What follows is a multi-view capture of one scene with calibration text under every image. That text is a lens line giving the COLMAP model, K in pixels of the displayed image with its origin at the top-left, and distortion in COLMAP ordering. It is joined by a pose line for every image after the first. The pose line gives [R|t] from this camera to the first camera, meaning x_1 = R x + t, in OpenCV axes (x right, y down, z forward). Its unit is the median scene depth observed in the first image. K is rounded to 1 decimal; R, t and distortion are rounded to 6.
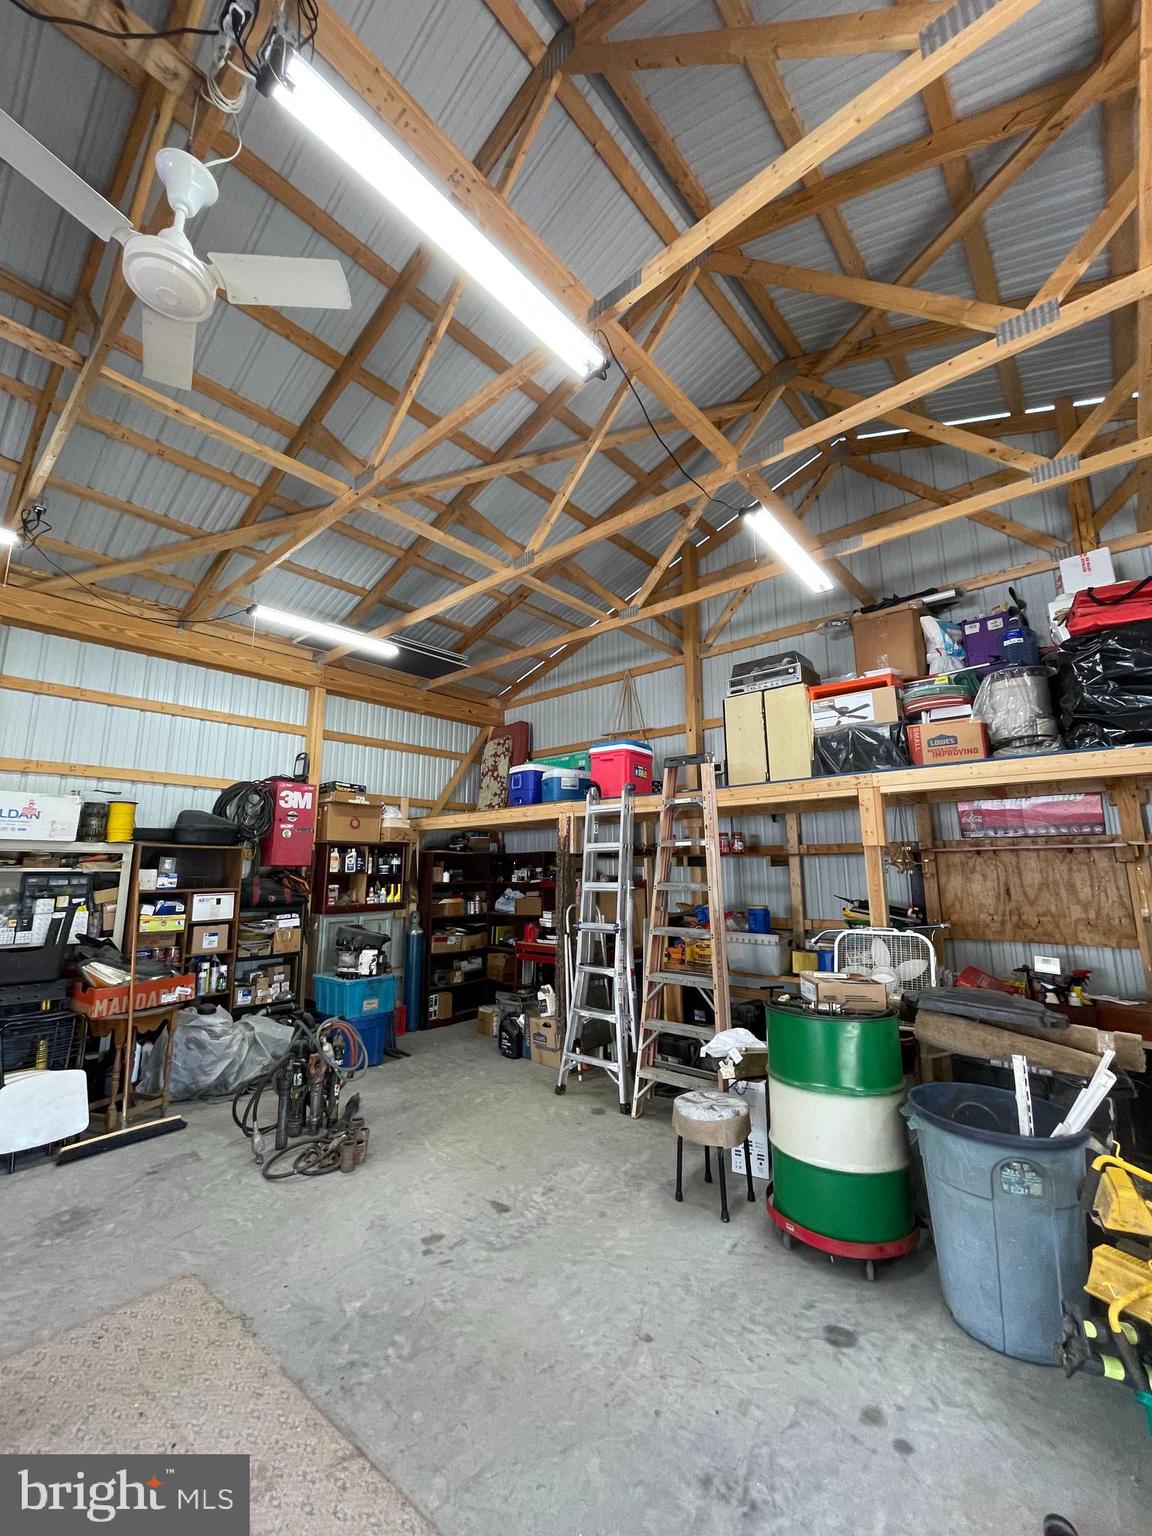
lens RADIAL K [[619.1, 0, 578.4], [0, 619.1, 761.1], [0, 0, 1]] dist [-0.005874, 0.001330]
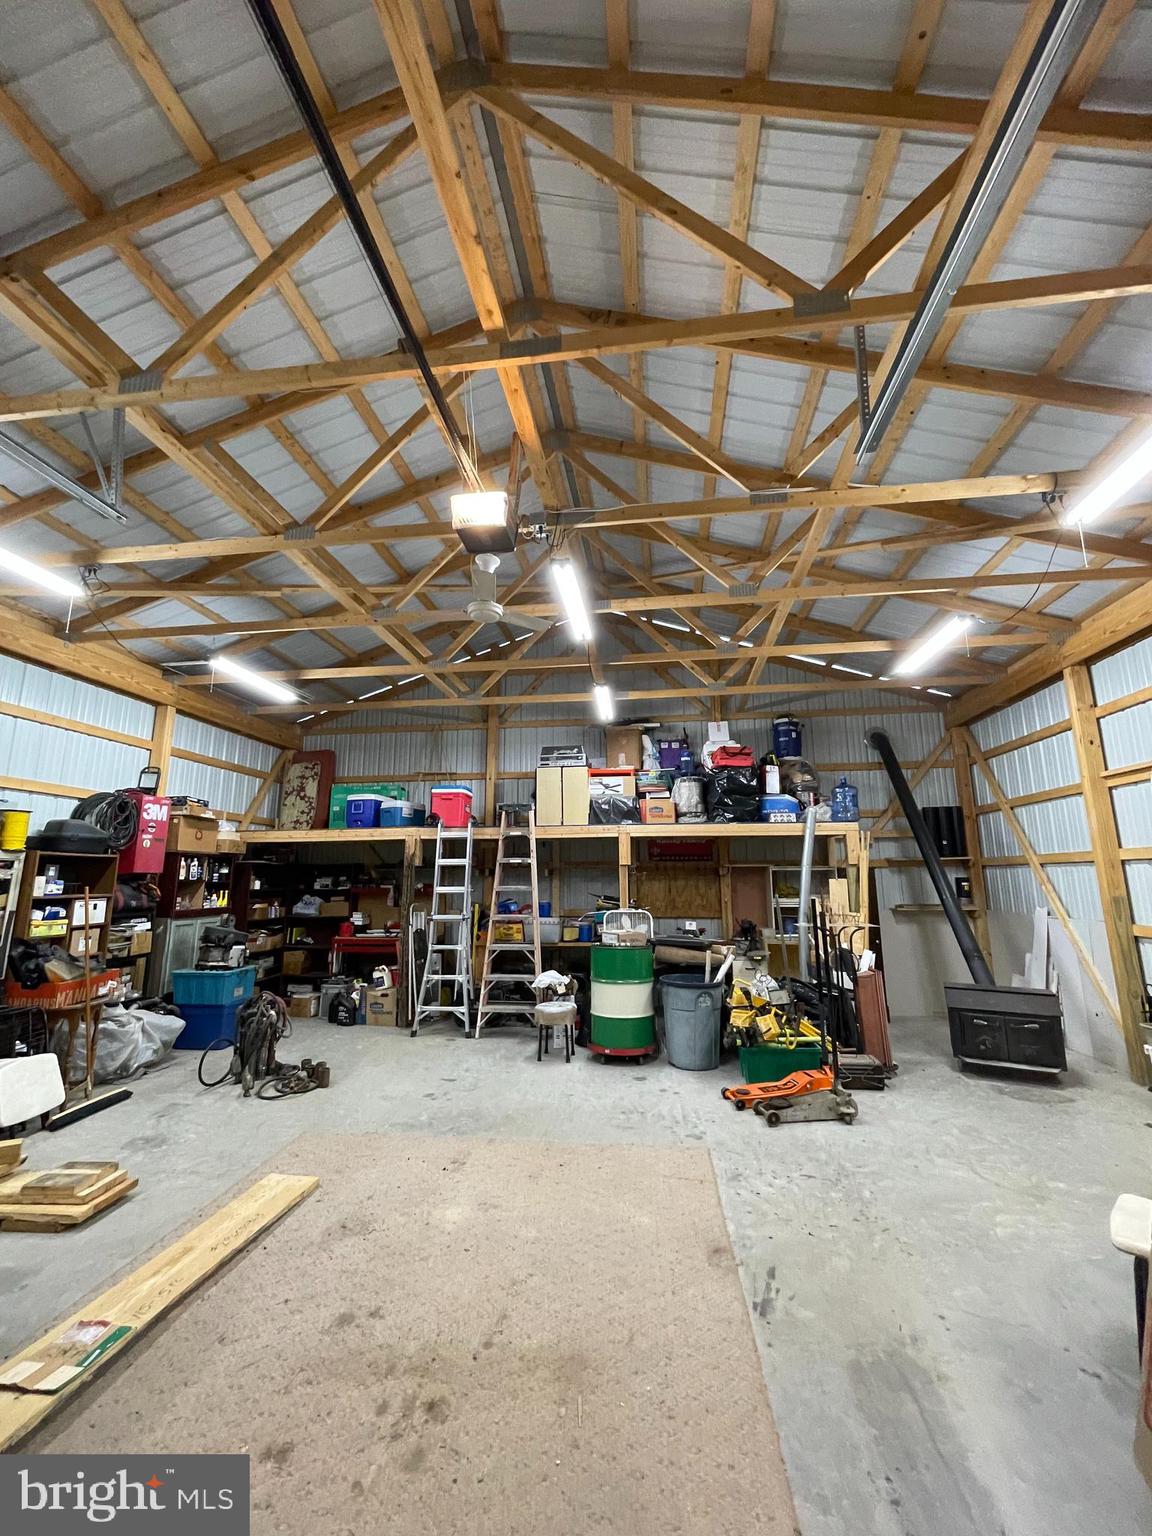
lens RADIAL K [[619.1, 0, 578.0], [0, 619.1, 758.8], [0, 0, 1]] dist [-0.005874, 0.001330]
pose [[0.833652, 0.107263, 0.541774, -0.536641], [-0.096066, 0.994168, -0.049008, -0.059503], [-0.543871, -0.011190, 0.839094, -0.375588]]
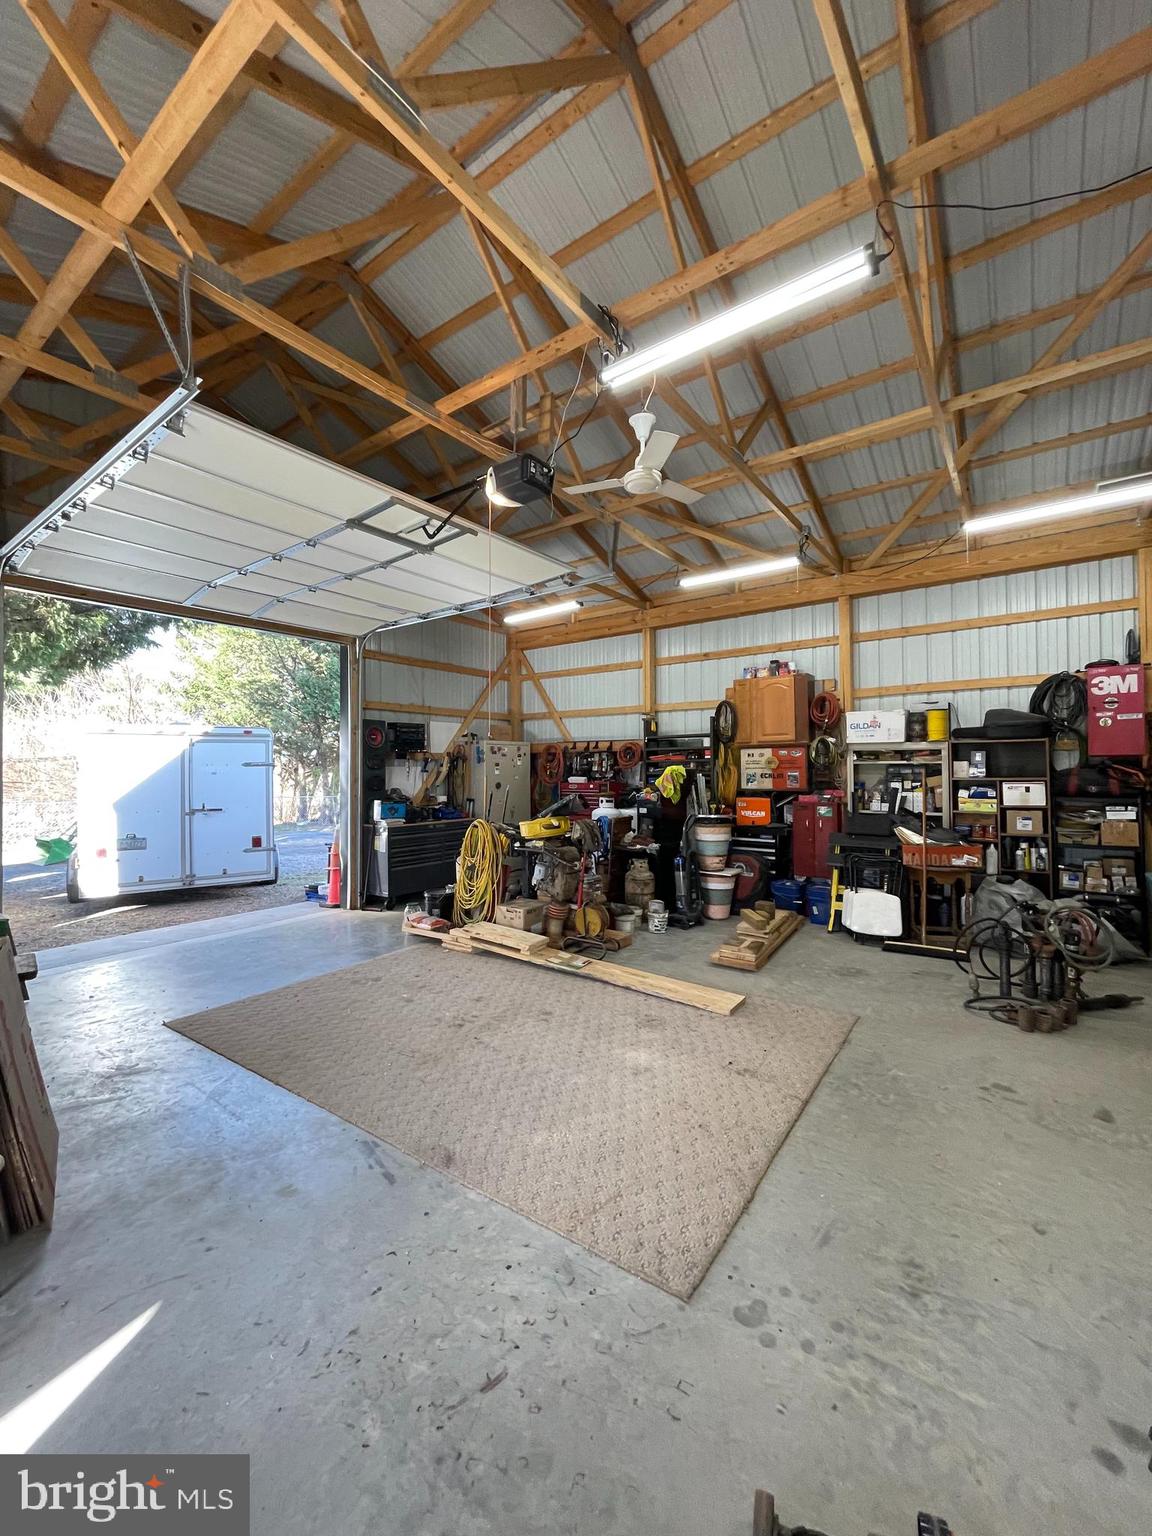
lens RADIAL K [[619.1, 0, 578.7], [0, 619.1, 760.6], [0, 0, 1]] dist [-0.005874, 0.001330]
pose [[0.084845, -0.009620, -0.996348, 0.474696], [0.180888, 0.983486, 0.005908, 0.030064], [0.979837, -0.180728, 0.085184, 0.154354]]
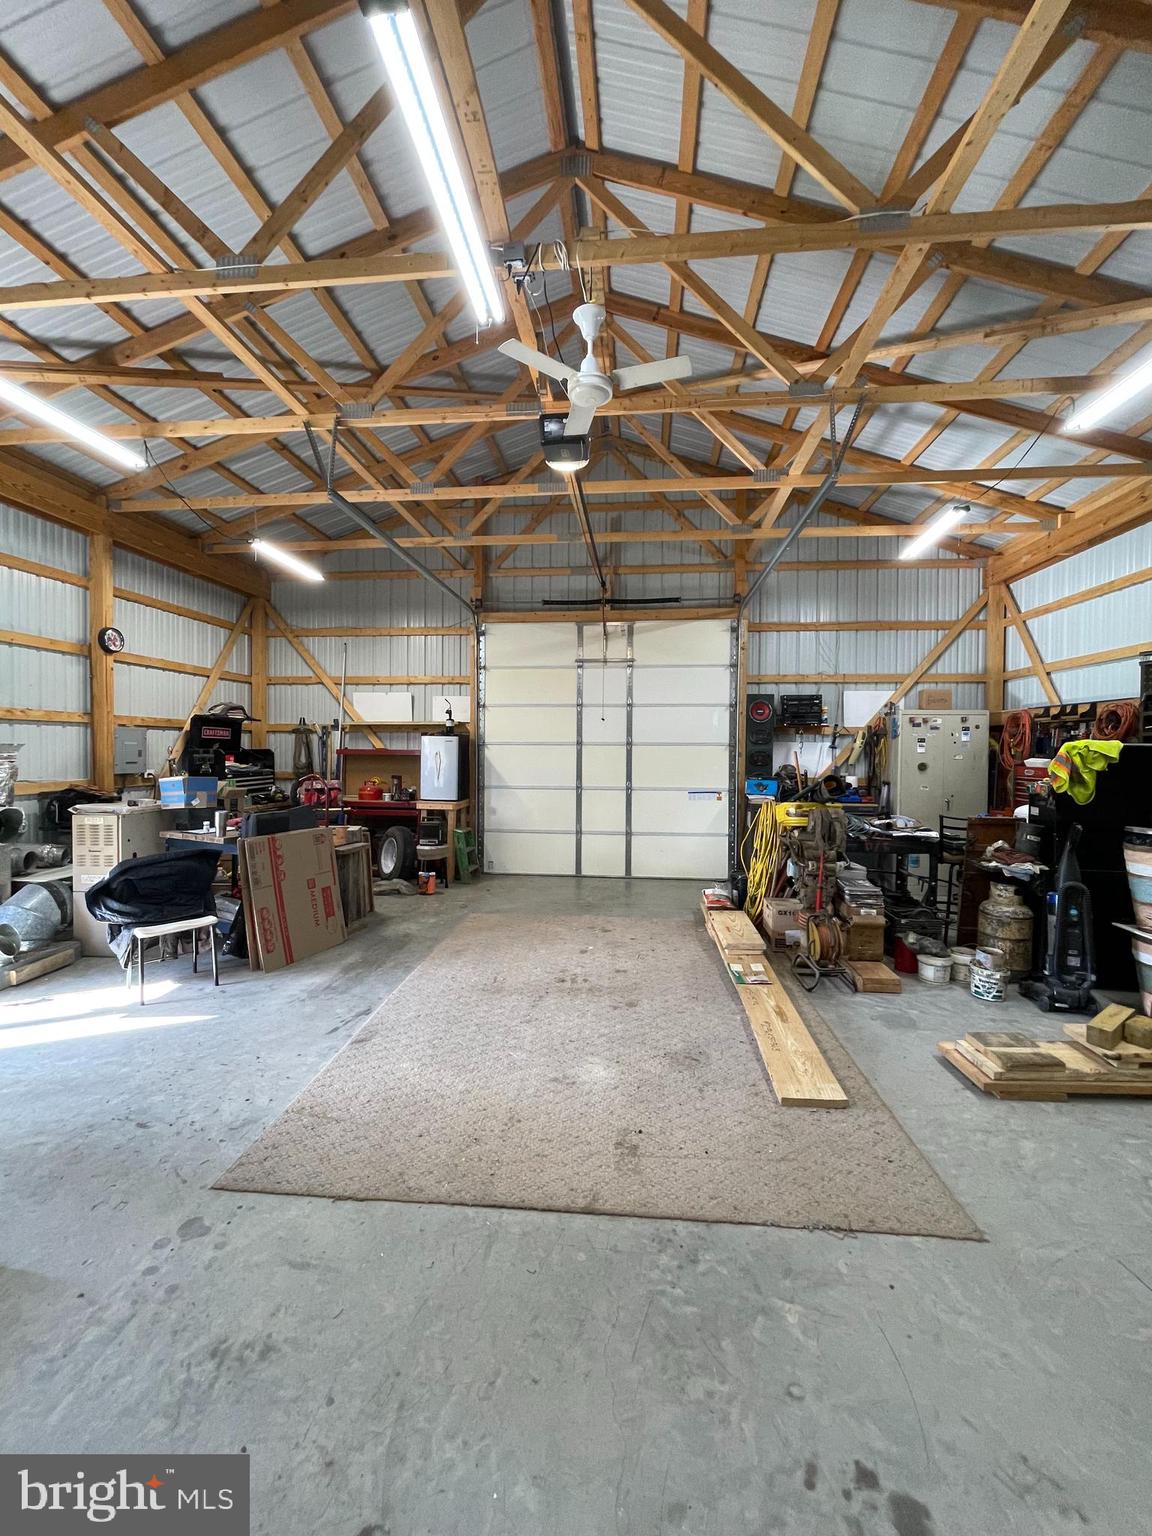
lens RADIAL K [[619.1, 0, 579.1], [0, 619.1, 759.7], [0, 0, 1]] dist [-0.005874, 0.001330]
pose [[-0.816184, 0.007772, -0.577740, 0.124776], [0.096742, 0.987632, -0.123383, 0.152859], [0.569636, -0.156595, -0.806841, 0.766853]]
